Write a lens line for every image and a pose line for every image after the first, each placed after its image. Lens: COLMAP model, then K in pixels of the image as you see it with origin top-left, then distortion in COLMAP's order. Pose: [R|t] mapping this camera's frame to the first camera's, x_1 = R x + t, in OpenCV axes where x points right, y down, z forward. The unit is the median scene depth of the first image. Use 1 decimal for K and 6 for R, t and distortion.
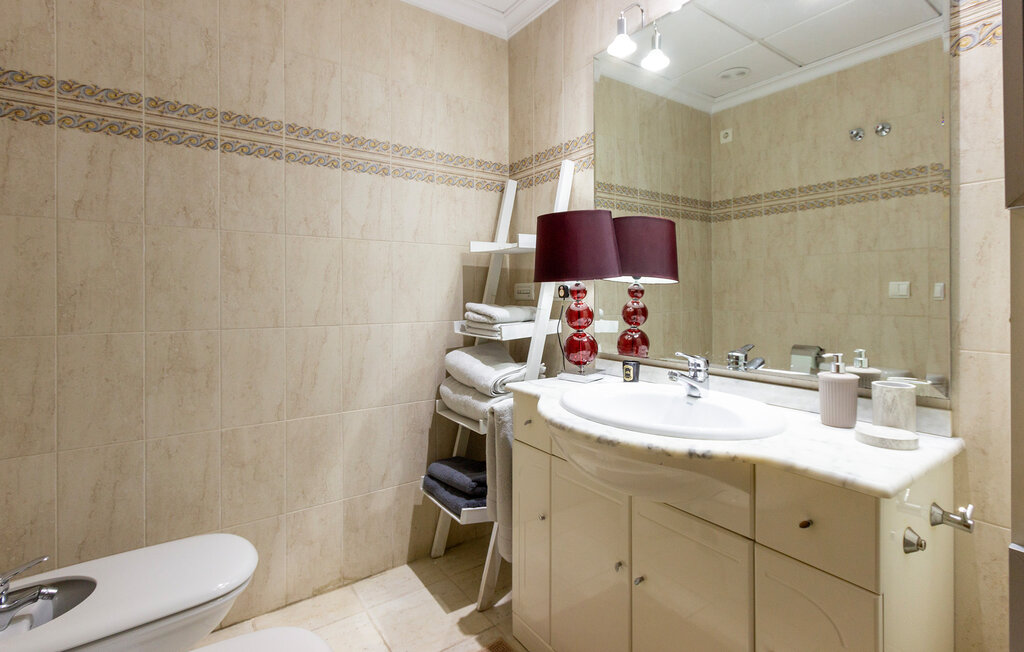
lens RADIAL K [[472.3, 0, 535.1], [0, 472.3, 294.7], [0, 0, 1]] dist [-0.001573, 0.000909]
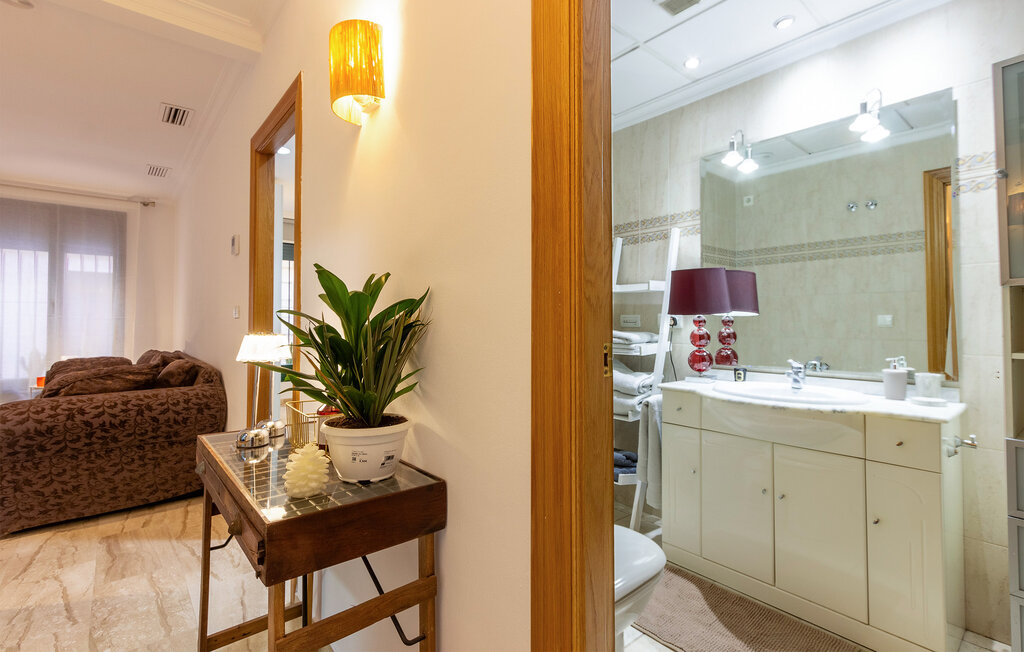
lens RADIAL K [[472.3, 0, 527.2], [0, 472.3, 310.3], [0, 0, 1]] dist [-0.001573, 0.000909]
pose [[0.995906, 0.007204, 0.090108, -0.526694], [-0.004801, 0.999628, -0.026849, 0.000301], [-0.090267, 0.026306, 0.995570, -0.374129]]
